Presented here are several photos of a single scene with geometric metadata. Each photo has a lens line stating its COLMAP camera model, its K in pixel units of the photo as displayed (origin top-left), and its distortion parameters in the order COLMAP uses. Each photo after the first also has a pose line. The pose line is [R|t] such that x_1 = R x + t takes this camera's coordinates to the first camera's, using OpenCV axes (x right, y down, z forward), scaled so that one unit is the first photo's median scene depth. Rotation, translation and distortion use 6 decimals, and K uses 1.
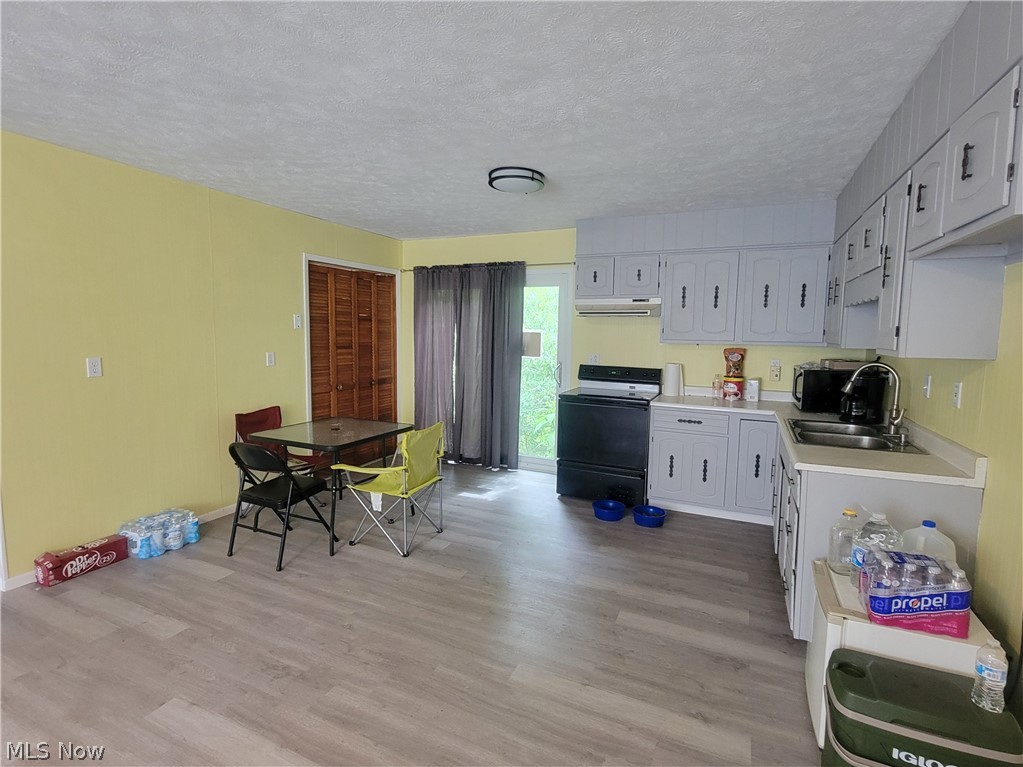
lens RADIAL K [[496.8, 0, 512.9], [0, 496.8, 381.6], [0, 0, 1]] dist [0.000259, 0.000024]
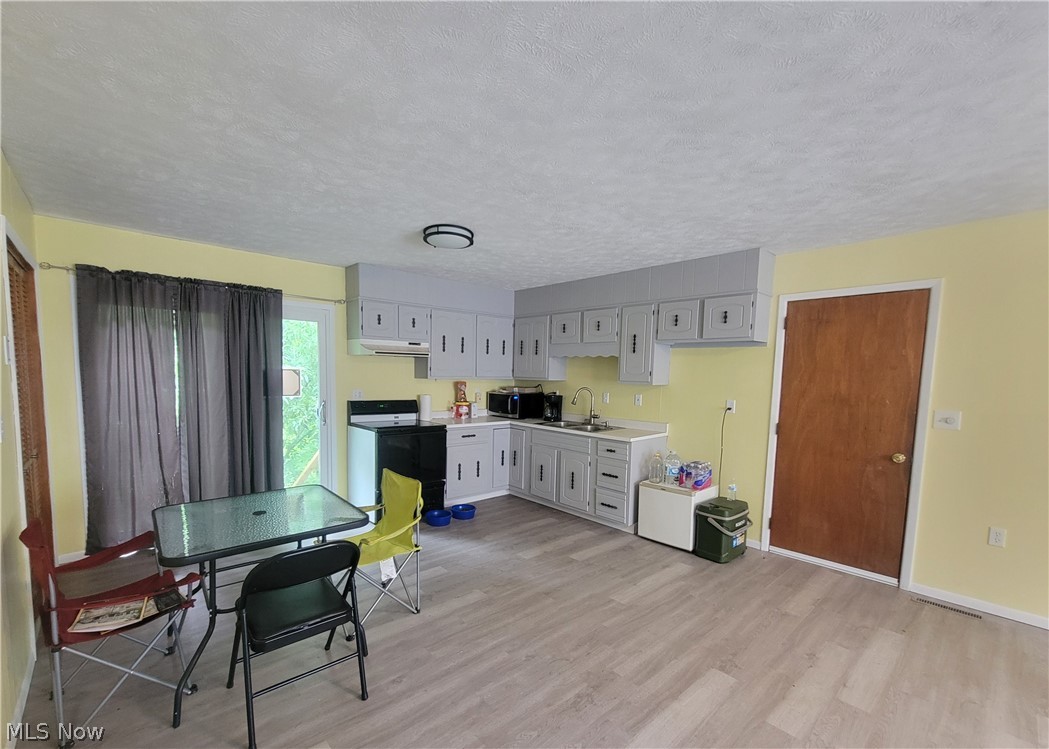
lens RADIAL K [[451.0, 0, 505.4], [0, 451.0, 414.7], [0, 0, 1]] dist [-0.000032, -0.000317]
pose [[0.413928, -0.093242, 0.905522, -0.692789], [0.077295, 0.994748, 0.067097, -0.051847], [-0.907022, 0.042219, 0.418961, 0.368495]]
